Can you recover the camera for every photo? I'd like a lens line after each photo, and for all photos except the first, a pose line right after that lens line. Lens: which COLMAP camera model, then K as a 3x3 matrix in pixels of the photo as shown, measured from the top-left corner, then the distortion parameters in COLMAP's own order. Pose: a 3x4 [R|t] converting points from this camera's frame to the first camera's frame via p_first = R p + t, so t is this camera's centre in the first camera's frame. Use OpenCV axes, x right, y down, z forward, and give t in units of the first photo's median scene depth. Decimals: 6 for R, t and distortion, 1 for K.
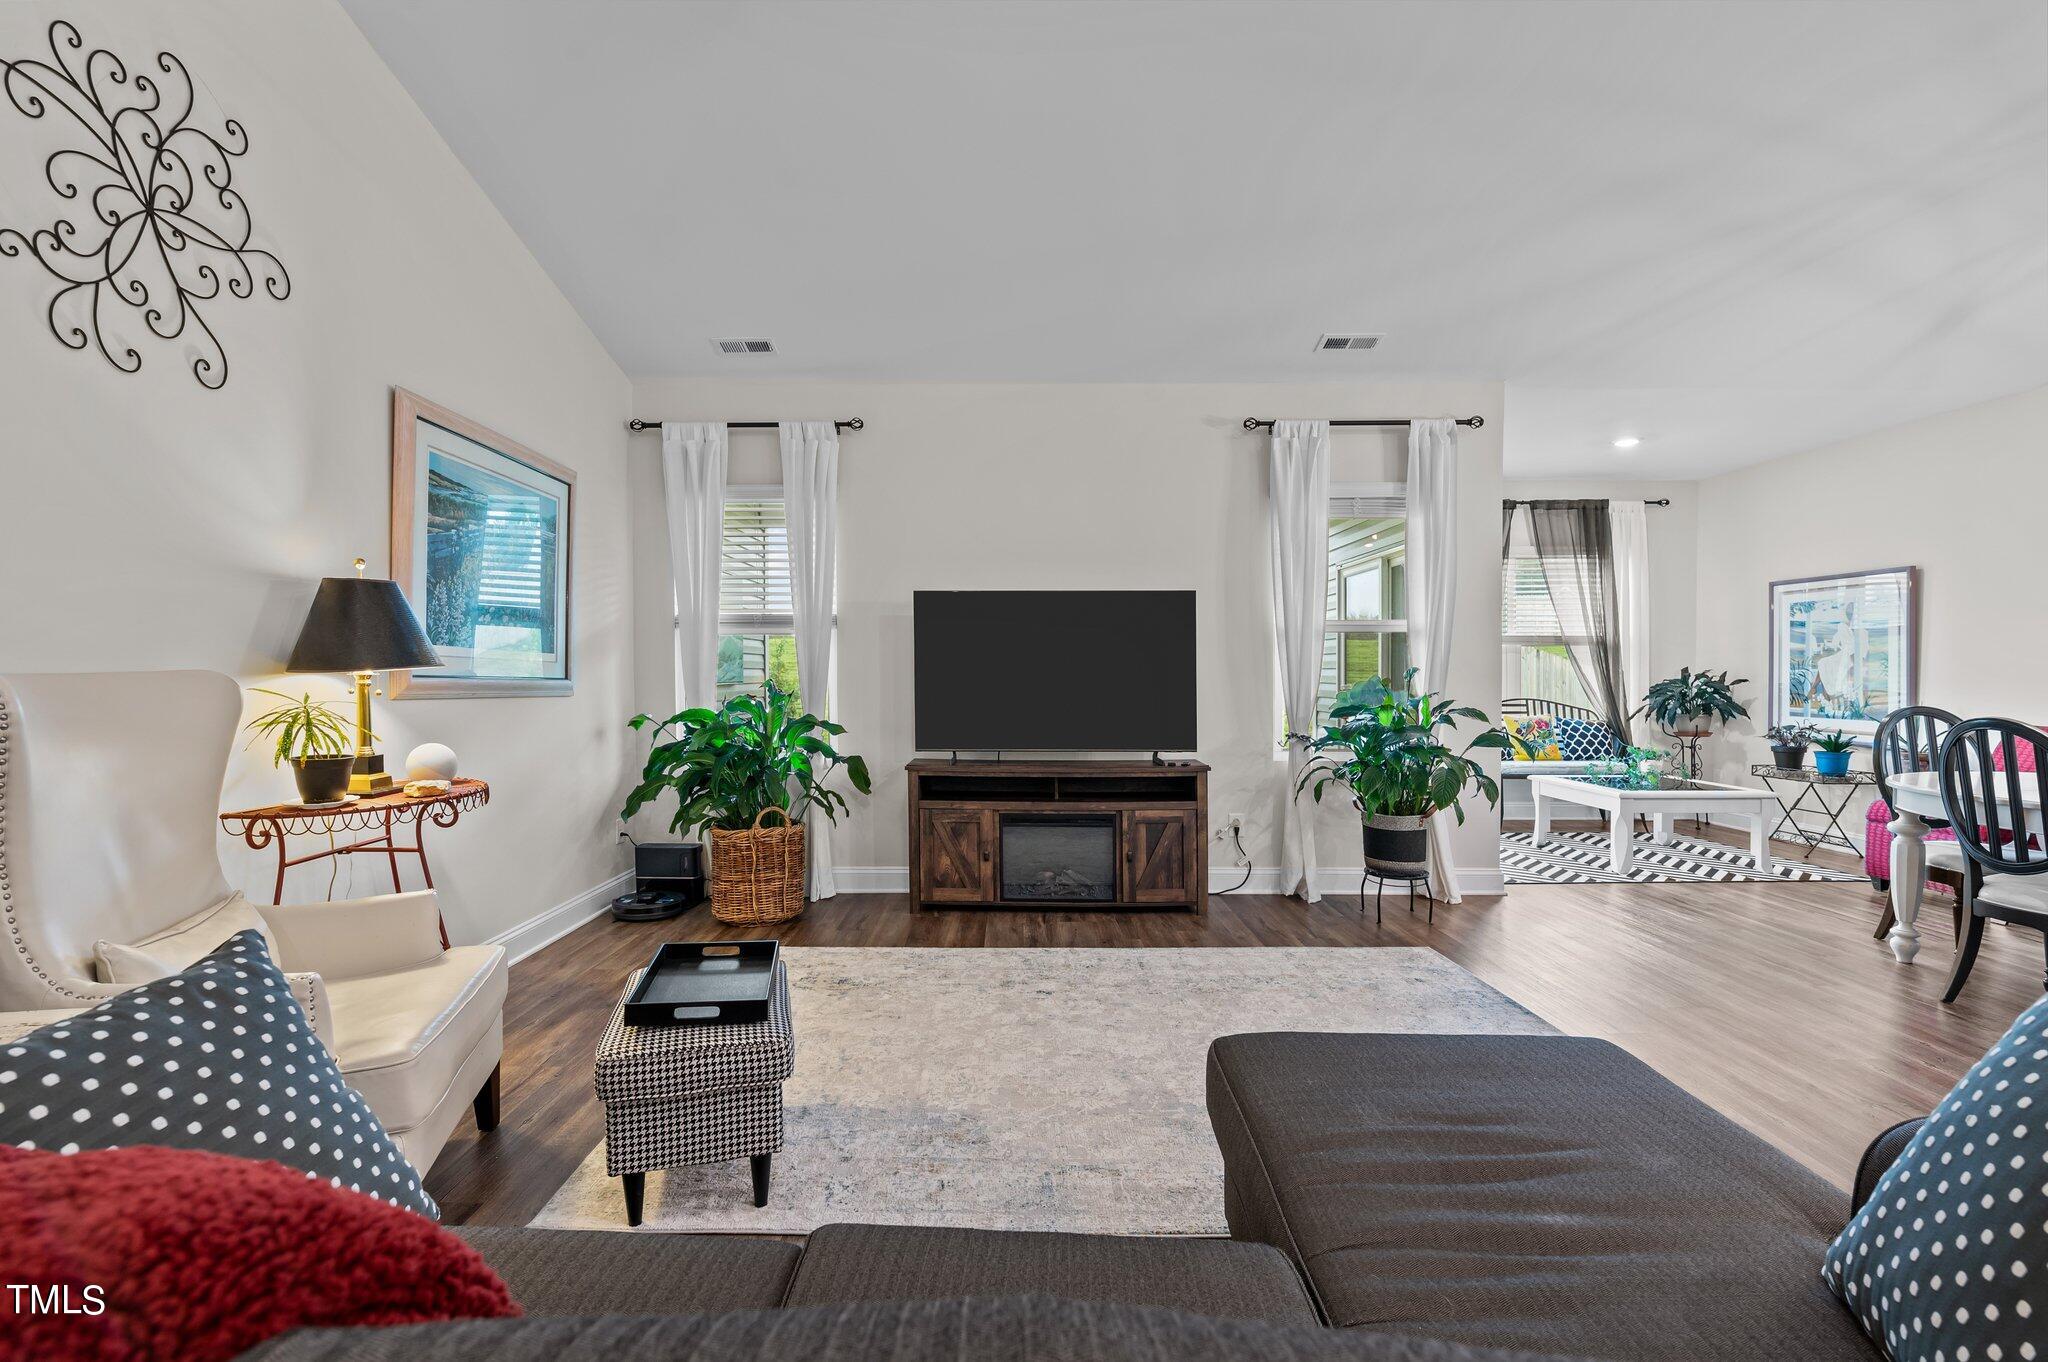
lens RADIAL K [[901.8, 0, 1012.7], [0, 901.8, 682.8], [0, 0, 1]] dist [0.001742, -0.007416]
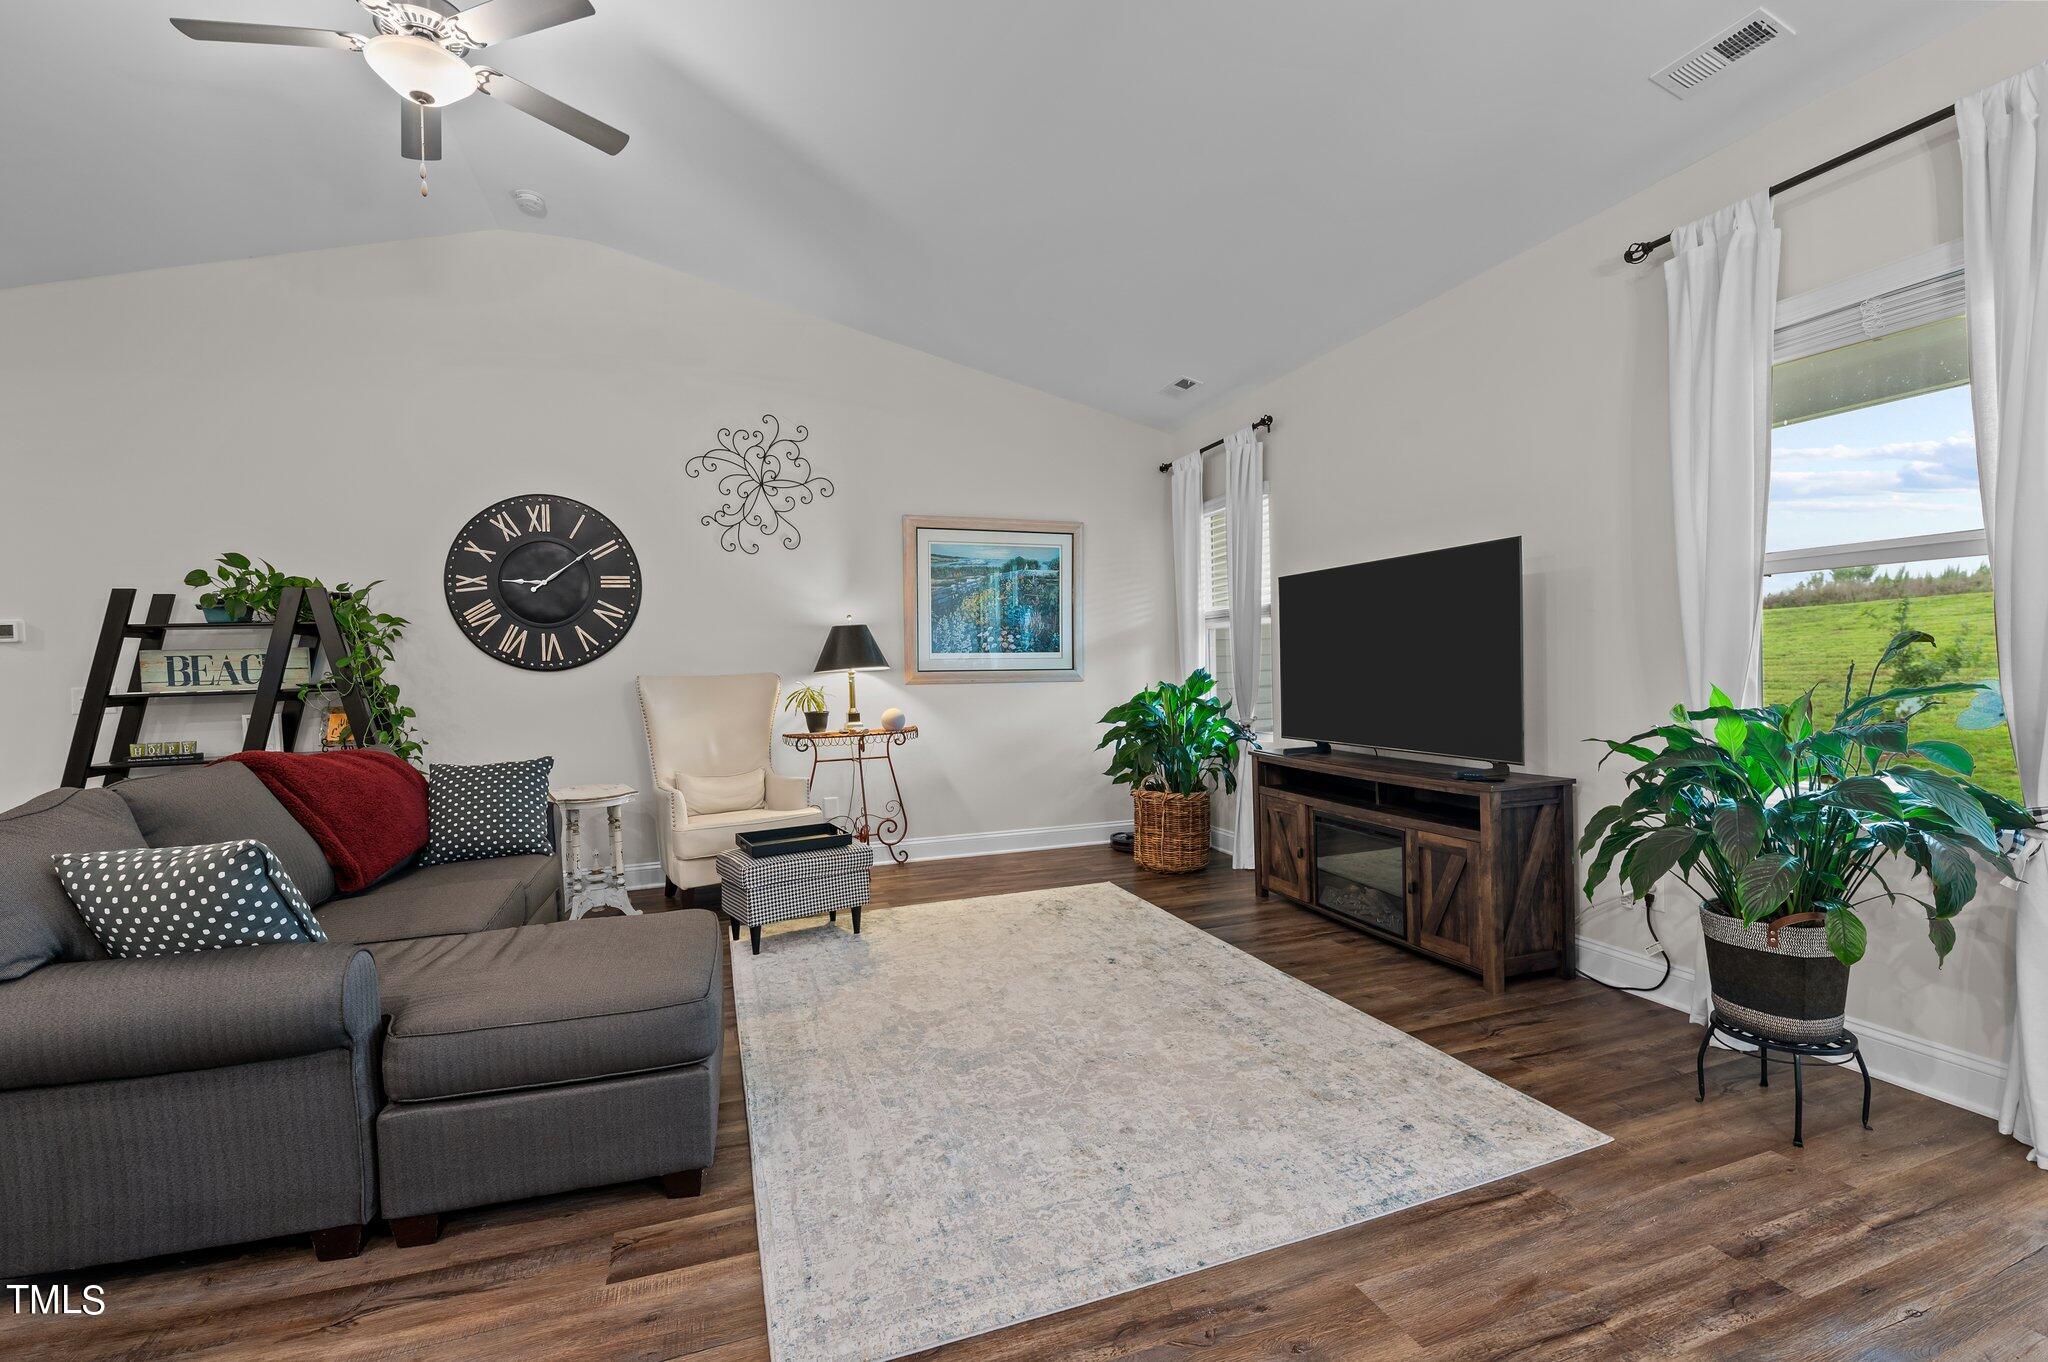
lens RADIAL K [[901.8, 0, 1010.7], [0, 901.8, 665.6], [0, 0, 1]] dist [0.001742, -0.007416]
pose [[0.323837, -0.009700, -0.946063, 0.563707], [0.017642, 0.999835, -0.004212, -0.004265], [0.945948, -0.015327, 0.323955, 0.299647]]
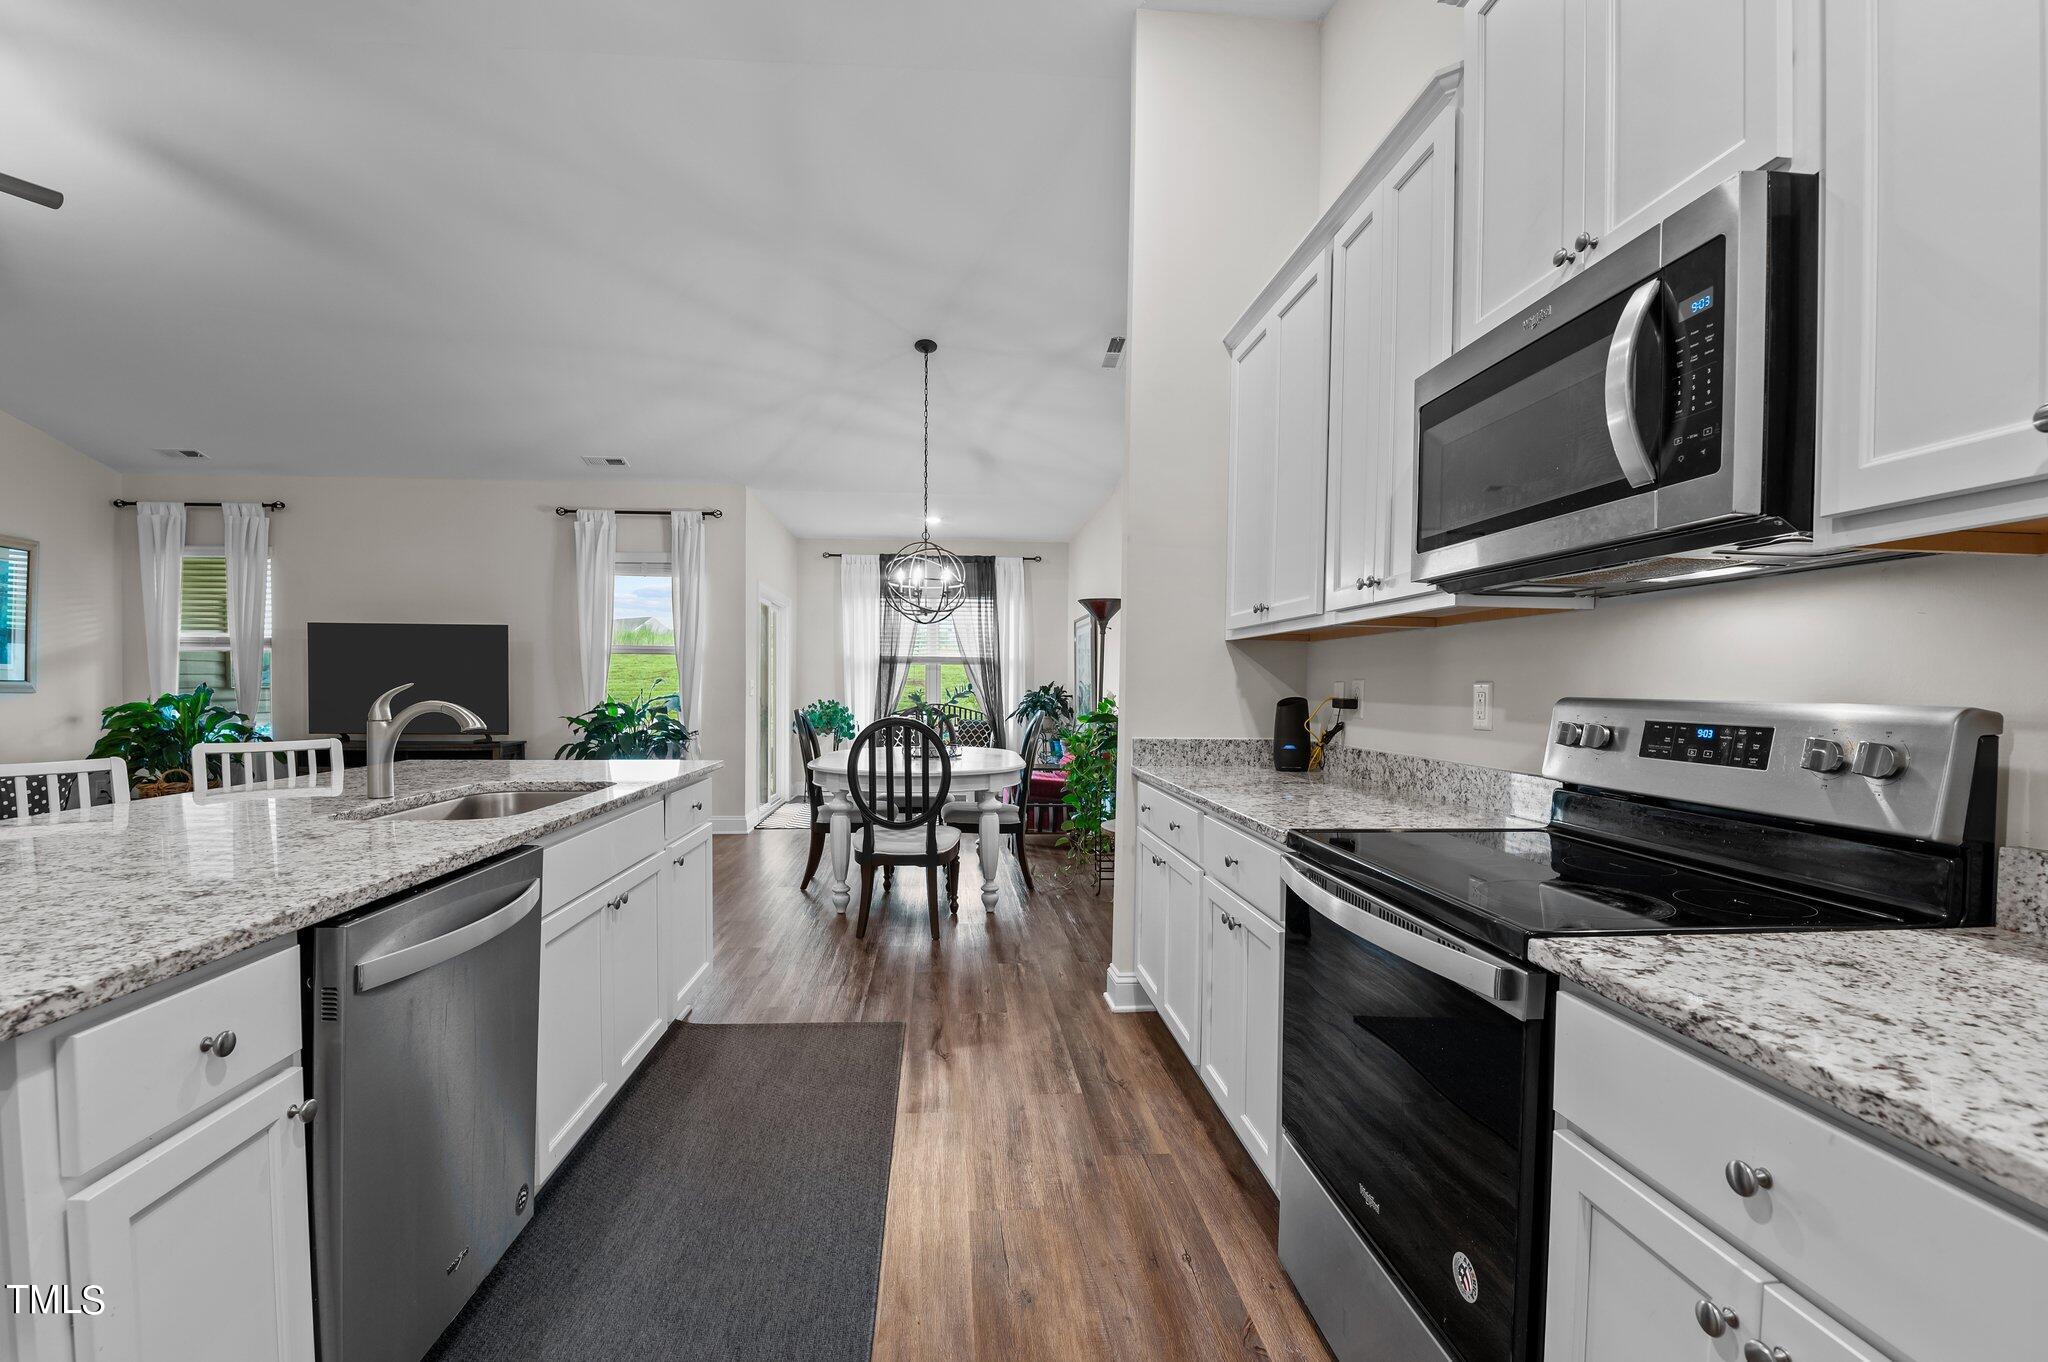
lens RADIAL K [[901.8, 0, 1001.5], [0, 901.8, 707.7], [0, 0, 1]] dist [0.001742, -0.007416]
pose [[0.997676, 0.008195, 0.067644, 0.695355], [-0.009315, 0.999825, 0.016253, 0.000710], [-0.067499, -0.016845, 0.997577, -0.403815]]
